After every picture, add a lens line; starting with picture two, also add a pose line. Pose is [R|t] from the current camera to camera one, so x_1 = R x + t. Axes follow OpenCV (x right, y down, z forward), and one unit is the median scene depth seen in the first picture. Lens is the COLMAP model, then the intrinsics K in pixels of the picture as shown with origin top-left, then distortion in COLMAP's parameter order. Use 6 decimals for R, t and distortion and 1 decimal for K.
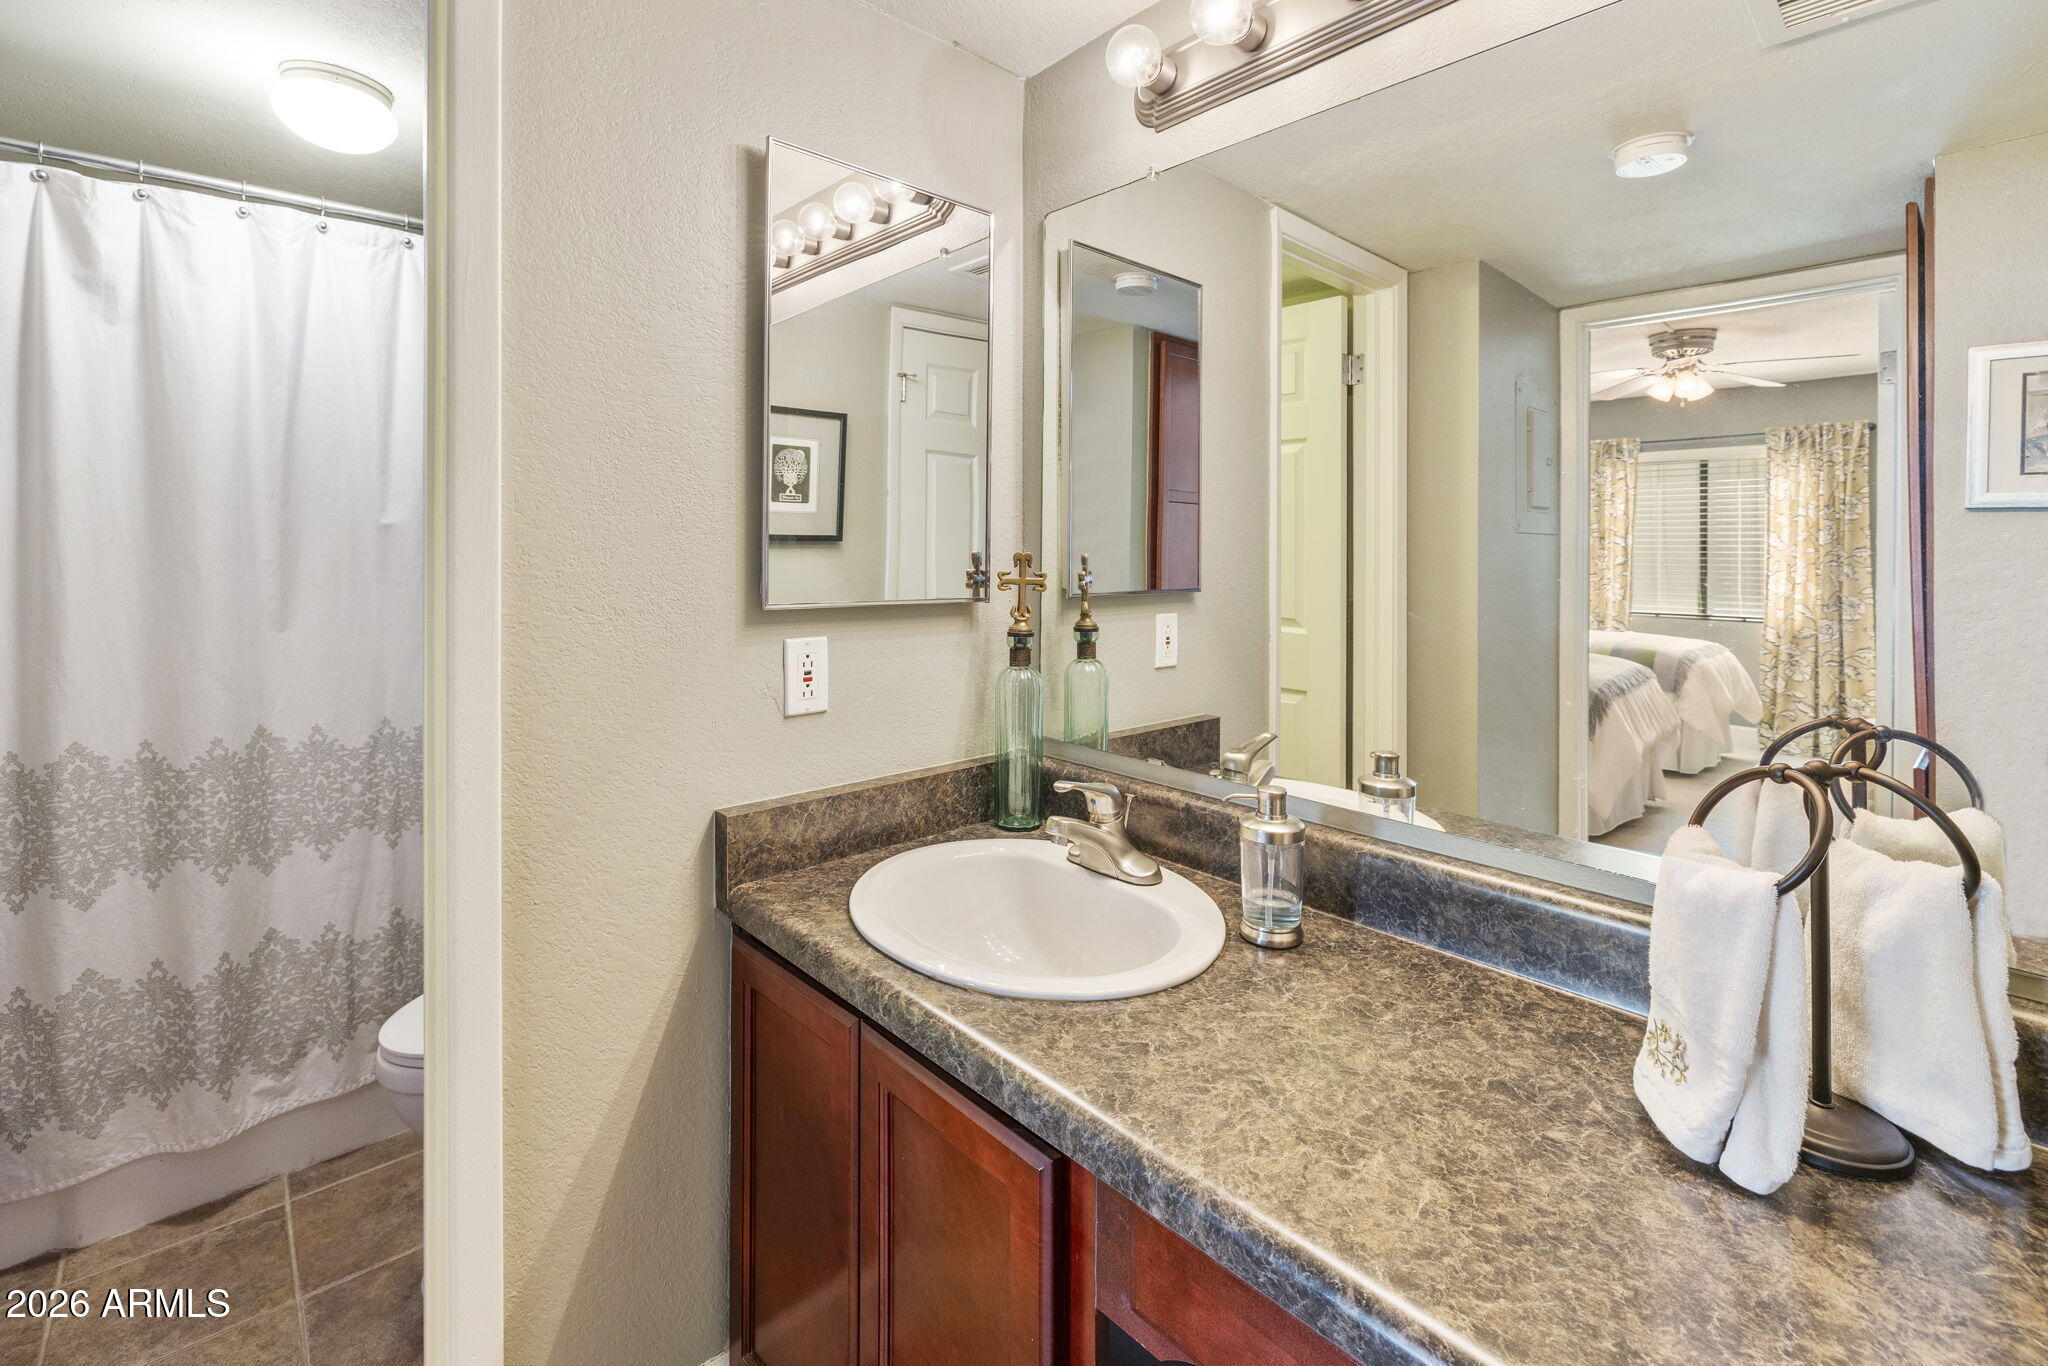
lens RADIAL K [[898.6, 0, 1023.0], [0, 898.6, 564.4], [0, 0, 1]] dist [0.000878, -0.000012]
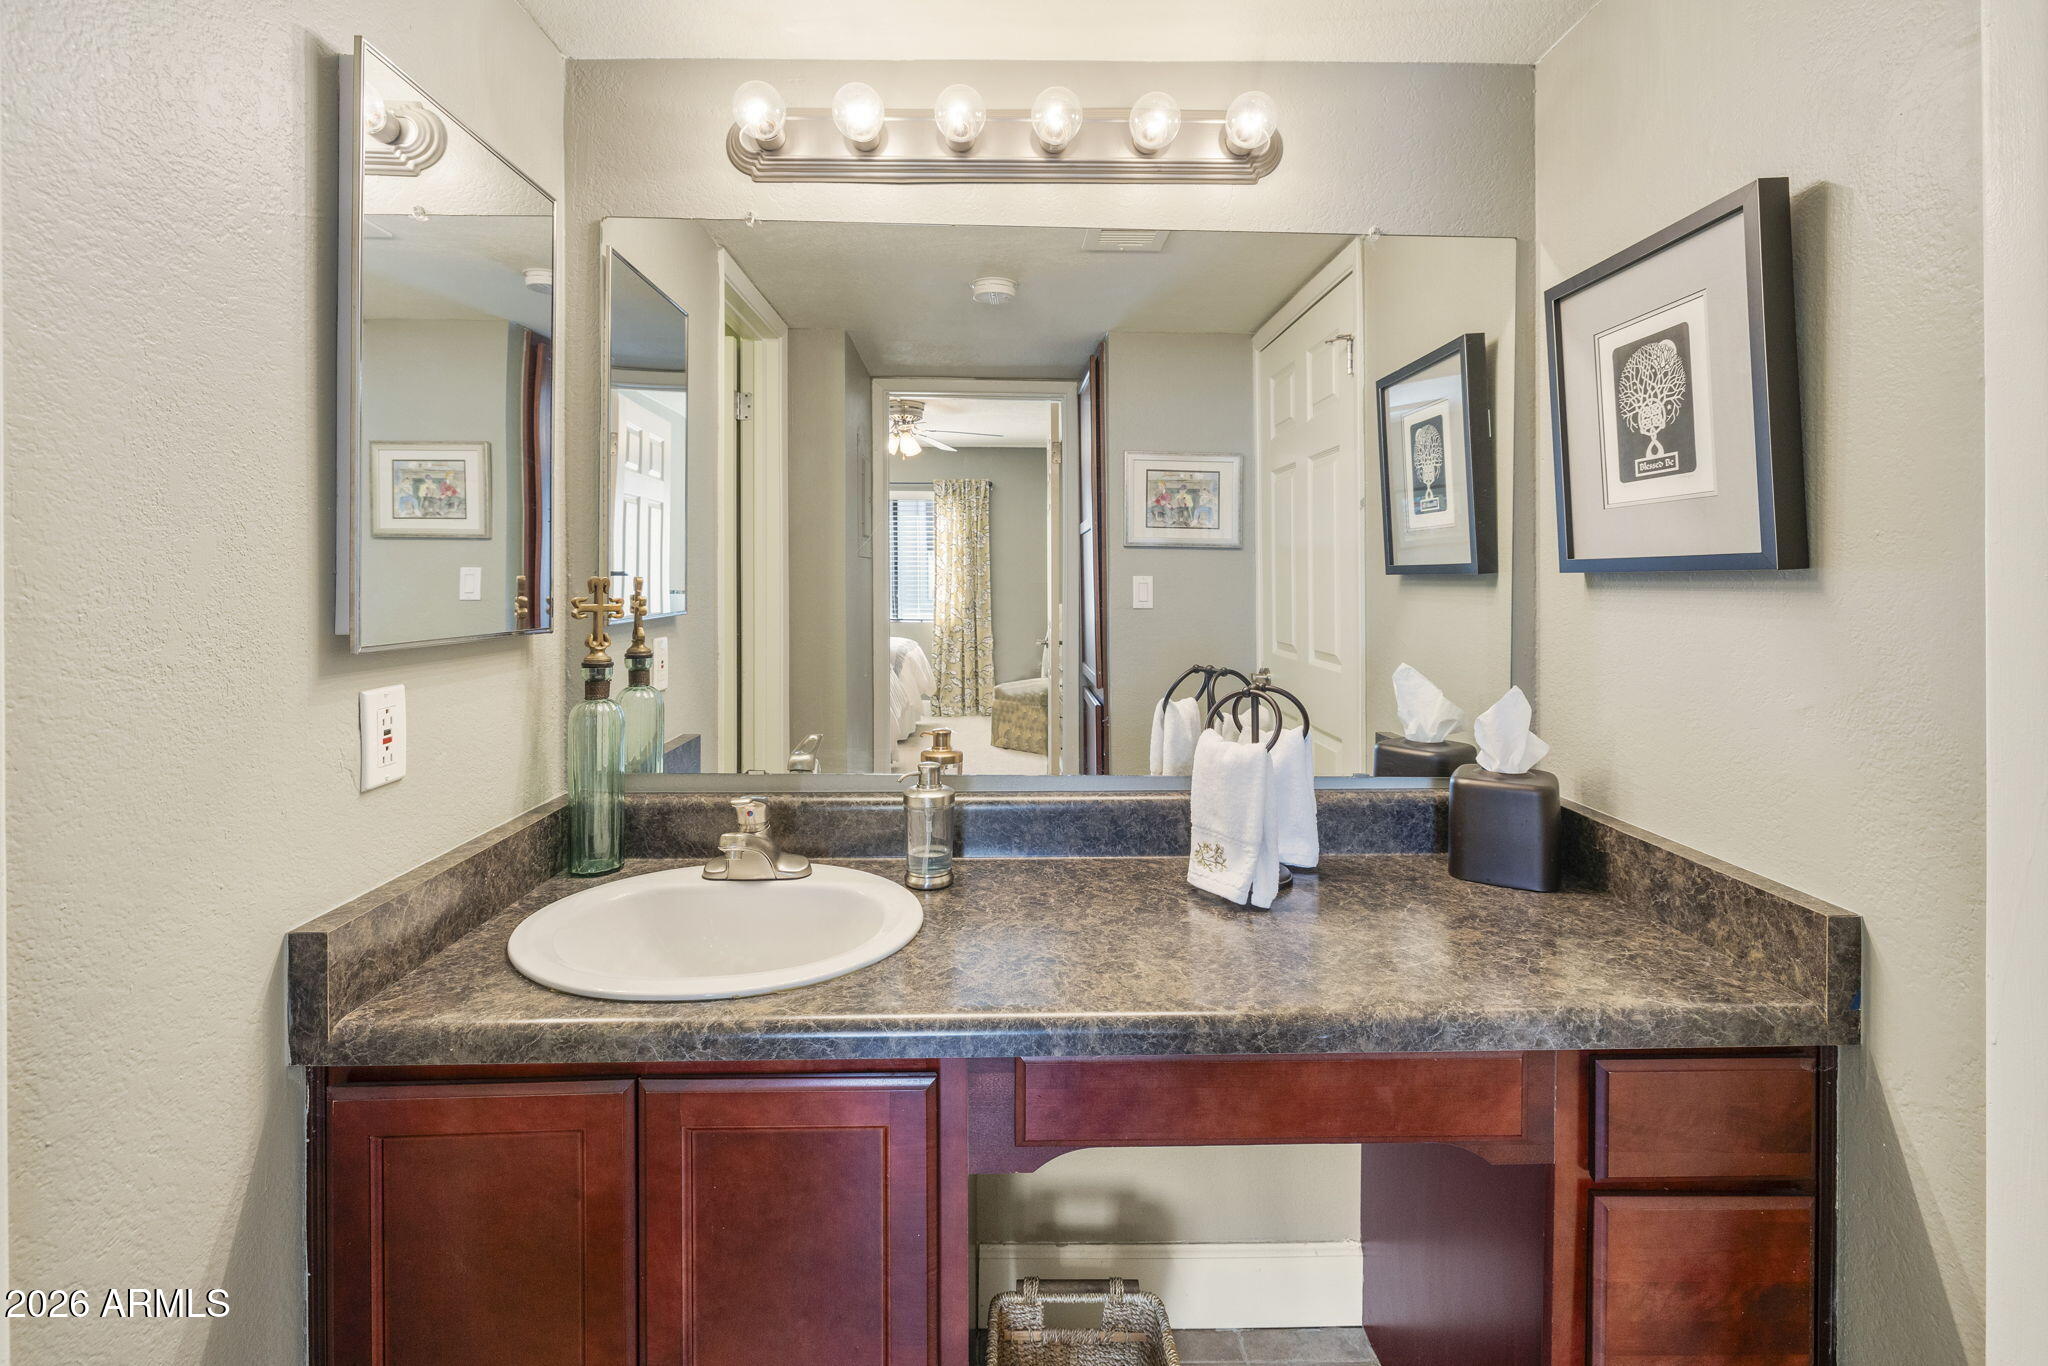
lens RADIAL K [[892.9, 0, 1022.8], [0, 892.9, 586.5], [0, 0, 1]] dist [-0.000380, 0.000114]
pose [[0.657769, -0.016121, 0.753048, -0.460785], [0.012993, 0.999865, 0.010056, -0.007627], [-0.753108, 0.003170, 0.657889, 0.064828]]
